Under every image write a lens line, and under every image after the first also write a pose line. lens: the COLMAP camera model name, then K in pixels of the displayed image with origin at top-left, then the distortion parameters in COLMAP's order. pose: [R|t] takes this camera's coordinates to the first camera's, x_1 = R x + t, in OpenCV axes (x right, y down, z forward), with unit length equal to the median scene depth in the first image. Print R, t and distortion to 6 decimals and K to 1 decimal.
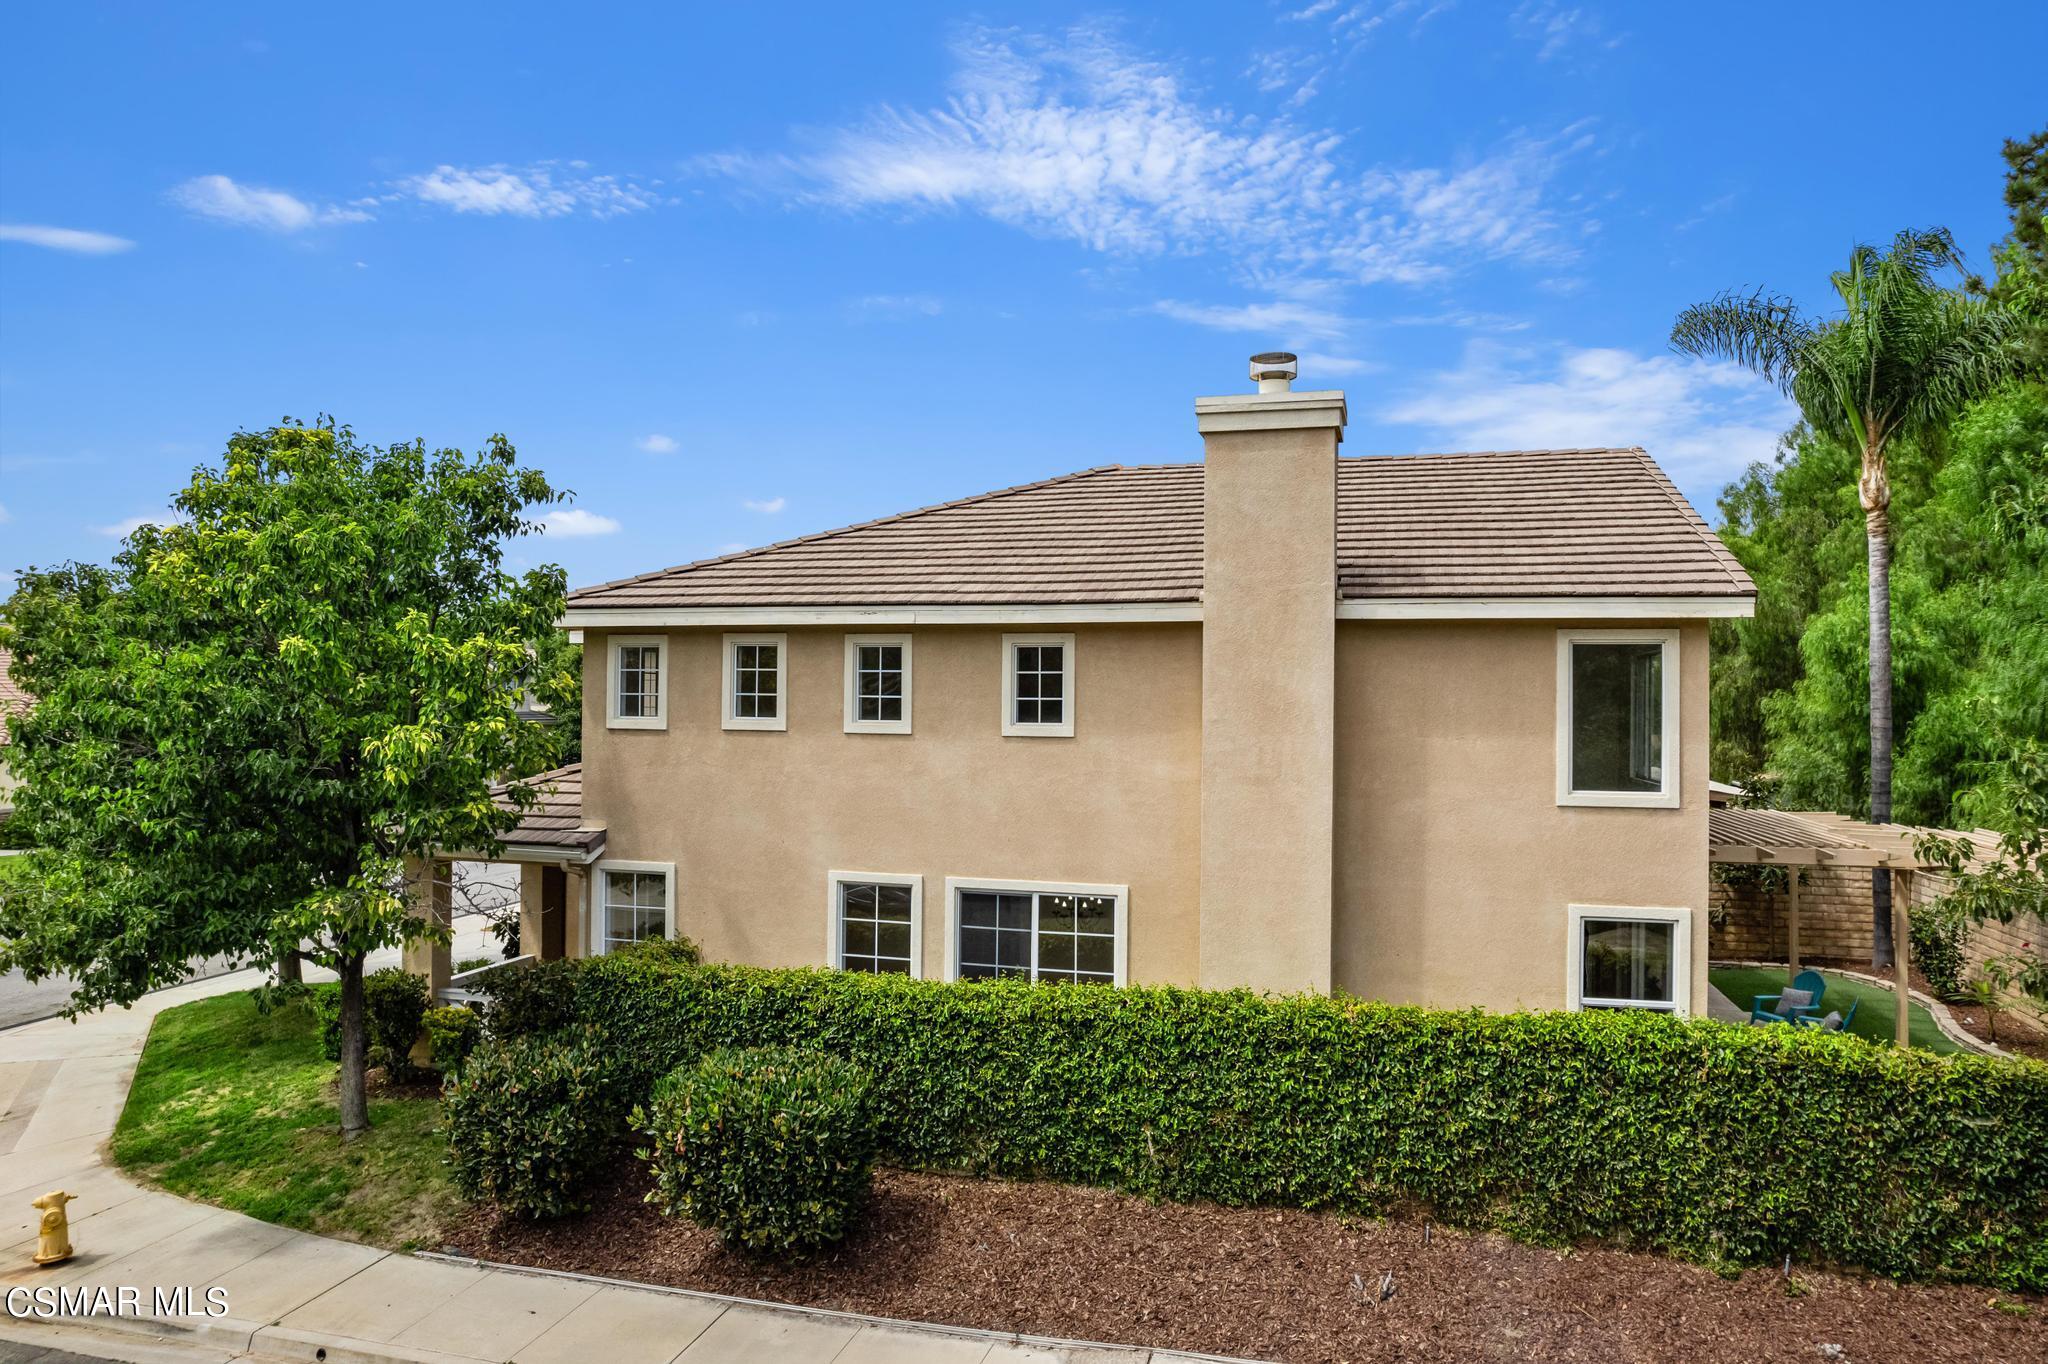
lens RADIAL K [[1325.1, 0, 1025.9], [0, 1325.1, 714.1], [0, 0, 1]] dist [-0.095538, 0.091801]
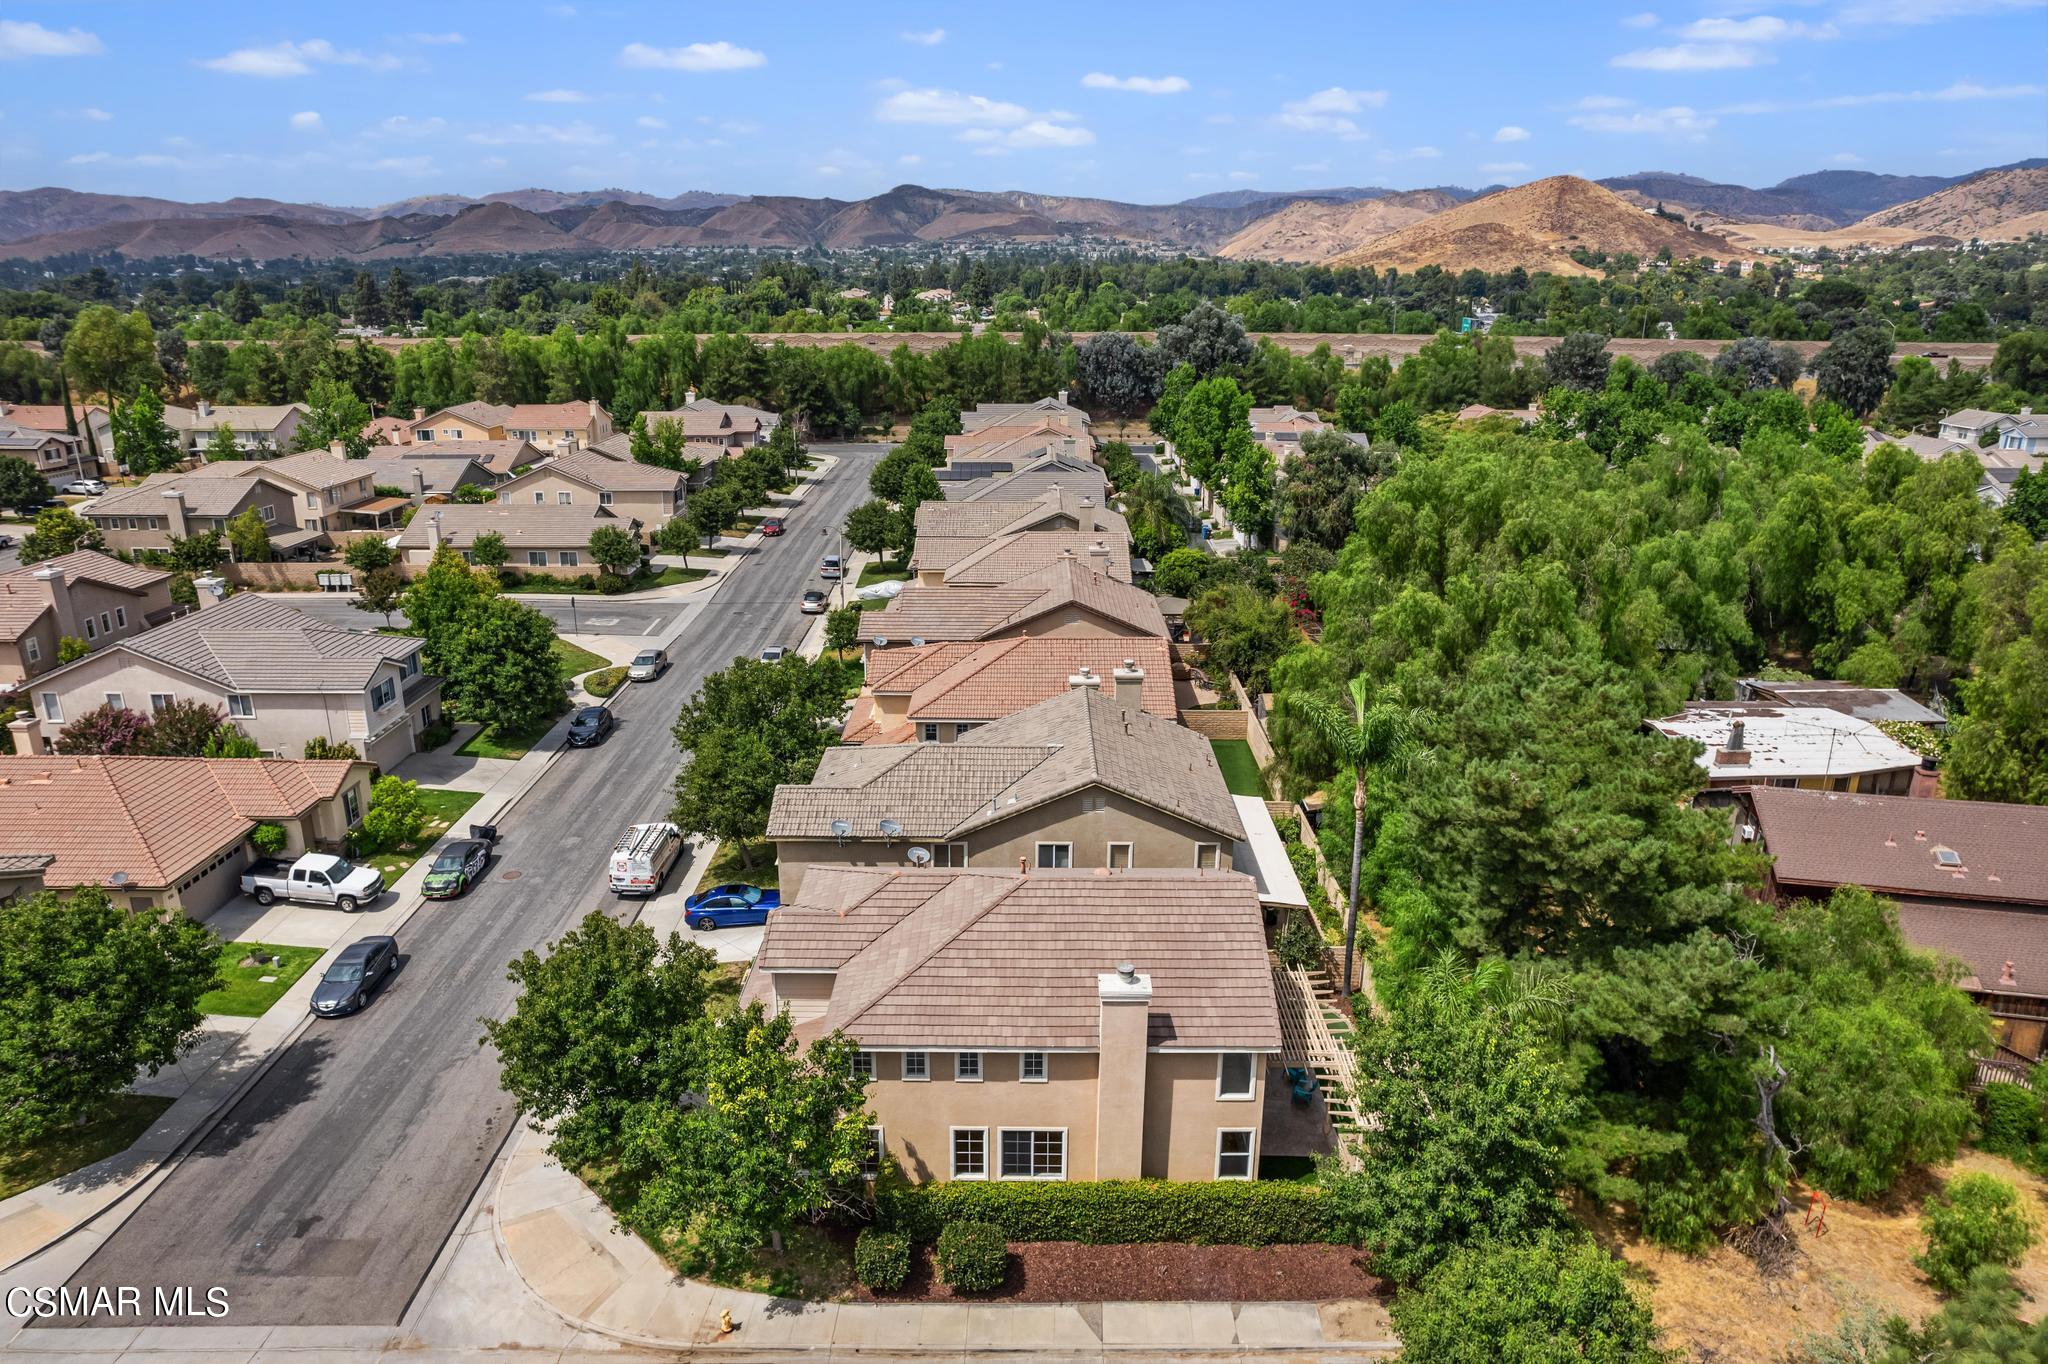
lens RADIAL K [[1325.1, 0, 1025.9], [0, 1325.1, 714.1], [0, 0, 1]] dist [-0.095538, 0.091801]
pose [[0.964680, -0.090407, 0.247426, -0.679157], [0.003807, 0.943949, 0.330068, -1.780465], [-0.263398, -0.317468, 0.910953, -1.345583]]
